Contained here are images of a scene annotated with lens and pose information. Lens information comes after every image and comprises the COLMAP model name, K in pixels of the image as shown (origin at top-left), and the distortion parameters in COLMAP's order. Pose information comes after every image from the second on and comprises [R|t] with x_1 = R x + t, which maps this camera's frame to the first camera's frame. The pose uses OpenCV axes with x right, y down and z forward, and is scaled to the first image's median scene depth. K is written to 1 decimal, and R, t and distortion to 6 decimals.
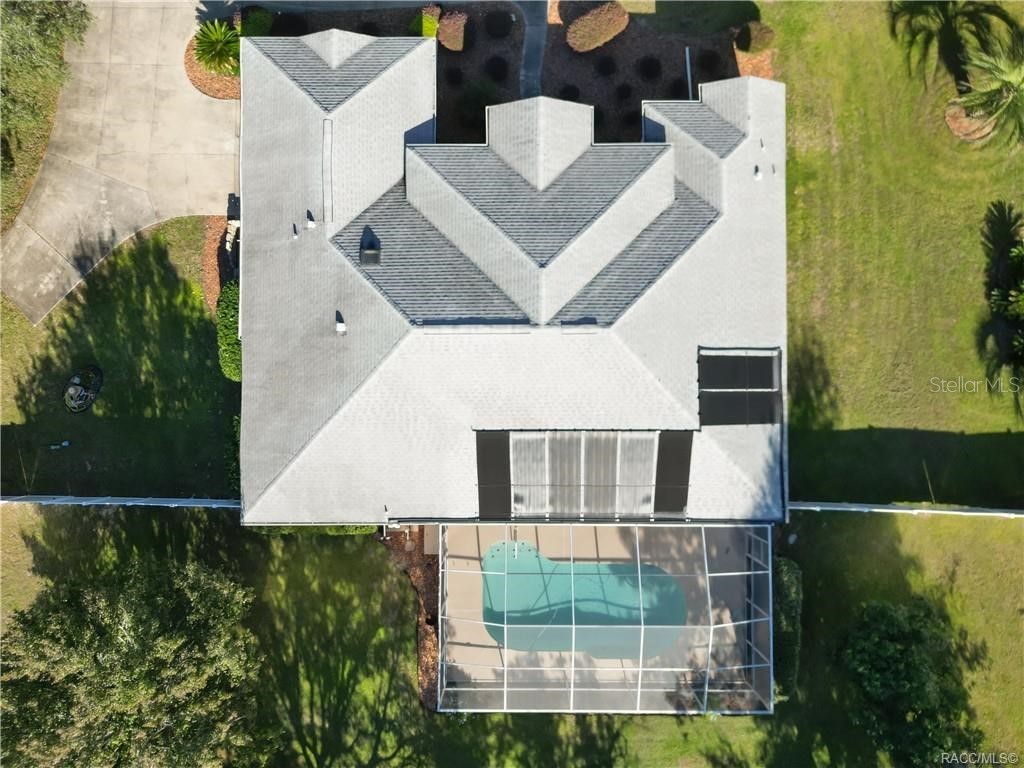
lens RADIAL K [[749.1, 0, 506.8], [0, 749.1, 385.8], [0, 0, 1]] dist [0.010552, -0.008416]
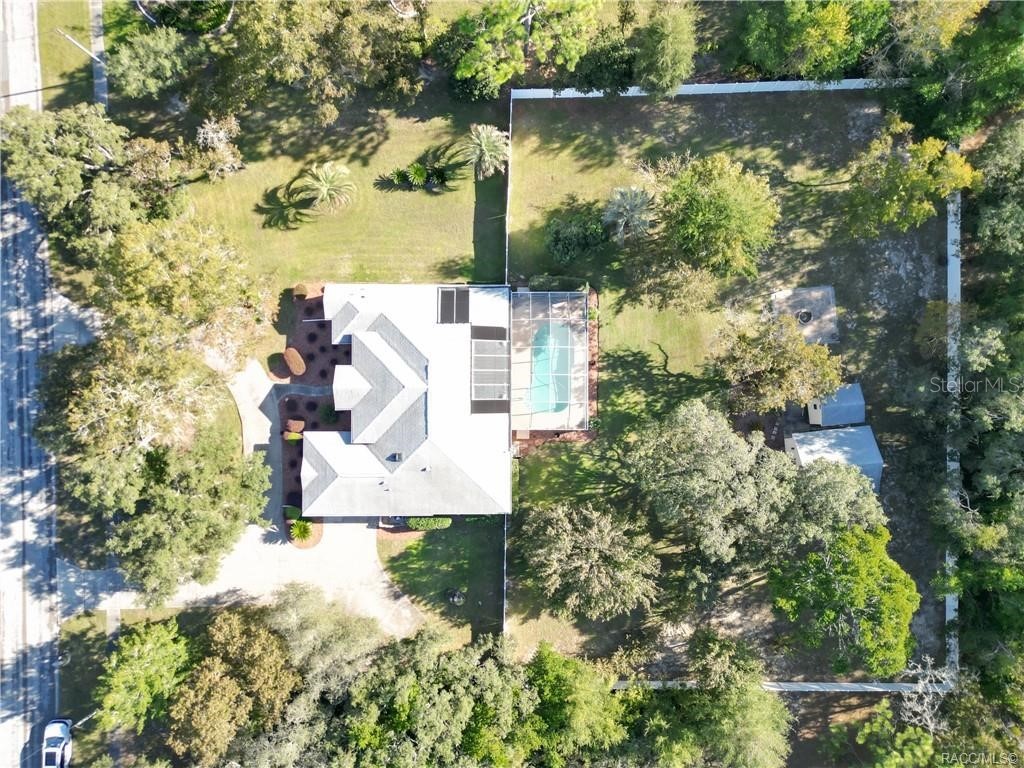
lens RADIAL K [[721.8, 0, 486.1], [0, 721.8, 383.0], [0, 0, 1]] dist [0.196301, -0.001350]
pose [[0.002075, -0.999195, 0.040065, -0.031259], [0.999995, 0.002164, 0.002188, 0.093273], [-0.002273, 0.040060, 0.999195, -1.215417]]
